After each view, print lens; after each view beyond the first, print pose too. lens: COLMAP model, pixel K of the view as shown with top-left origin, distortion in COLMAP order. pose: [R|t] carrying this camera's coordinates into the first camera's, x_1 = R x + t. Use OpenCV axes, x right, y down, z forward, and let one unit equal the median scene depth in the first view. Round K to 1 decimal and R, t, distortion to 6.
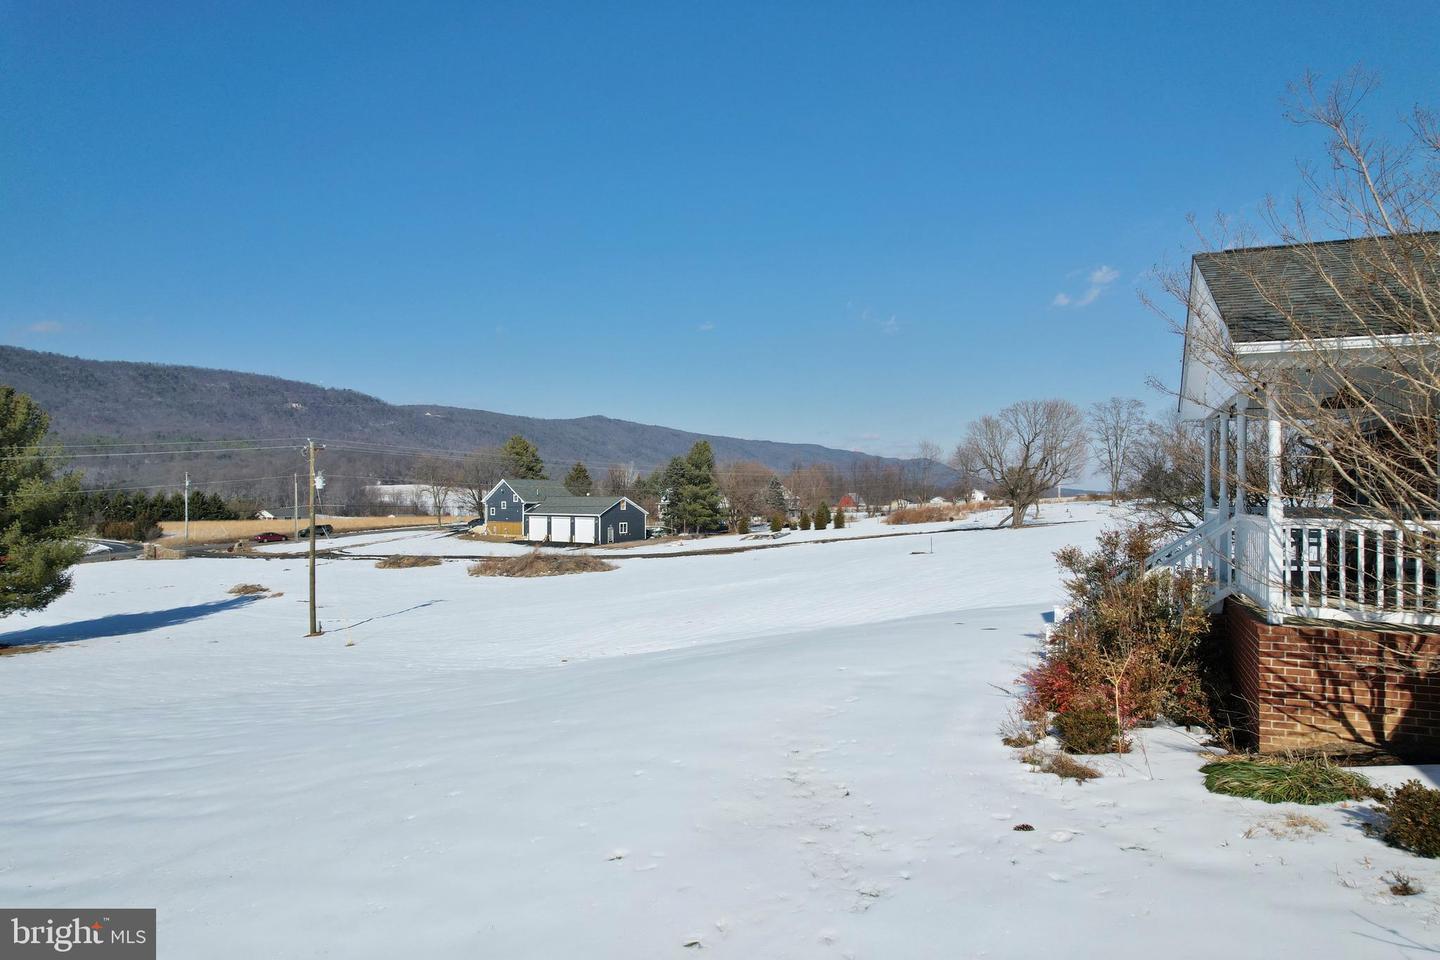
lens RADIAL K [[915.2, 0, 722.4], [0, 915.2, 486.9], [0, 0, 1]] dist [-0.078220, 0.068207]
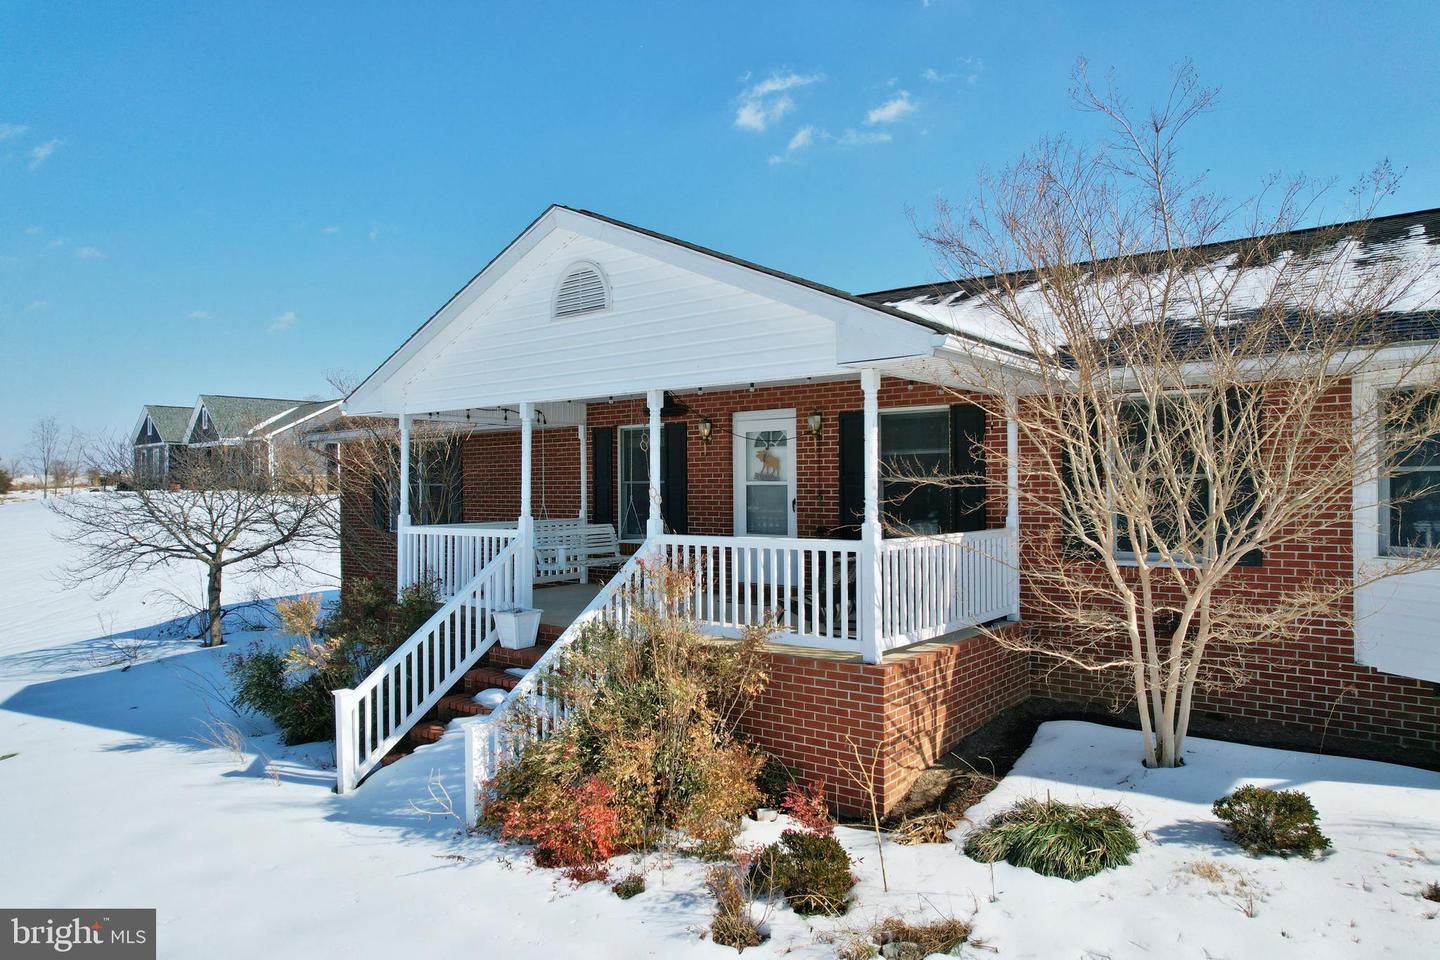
lens RADIAL K [[917.2, 0, 722.0], [0, 917.2, 484.9], [0, 0, 1]] dist [-0.075106, 0.059544]
pose [[0.259922, 0.000216, 0.965630, -0.294937], [0.003773, 0.999992, -0.001240, -0.021102], [-0.965622, 0.003965, 0.259919, 0.961243]]
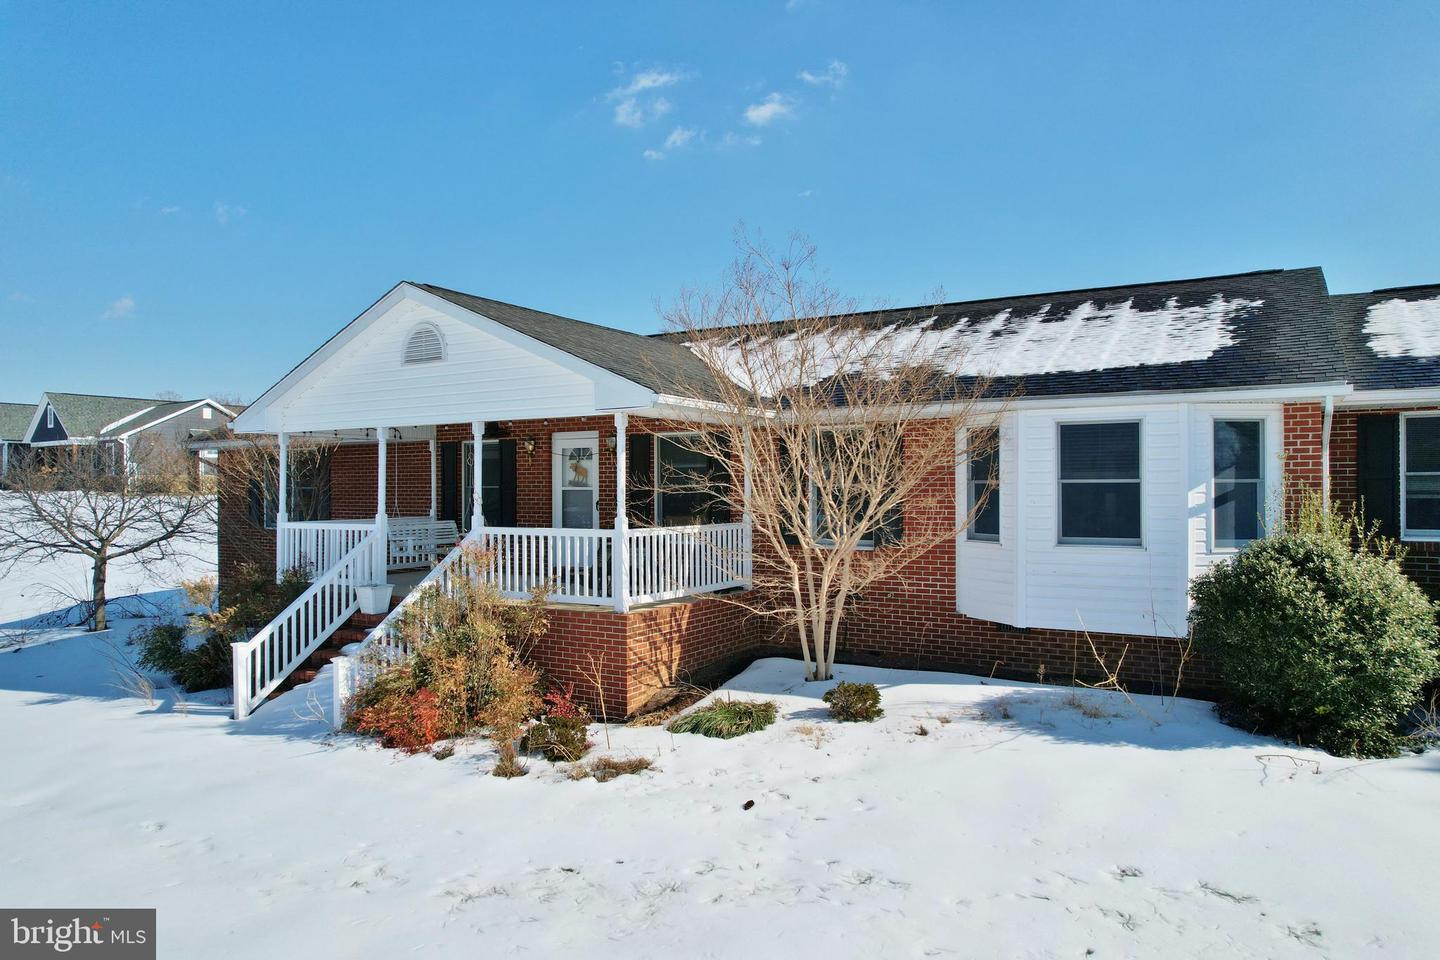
lens RADIAL K [[915.2, 0, 722.4], [0, 915.2, 486.9], [0, 0, 1]] dist [-0.078220, 0.068207]
pose [[0.129204, -0.000429, 0.991618, -0.692164], [0.001120, 0.999999, 0.000287, -0.028884], [-0.991617, 0.001074, 0.129204, 0.728042]]
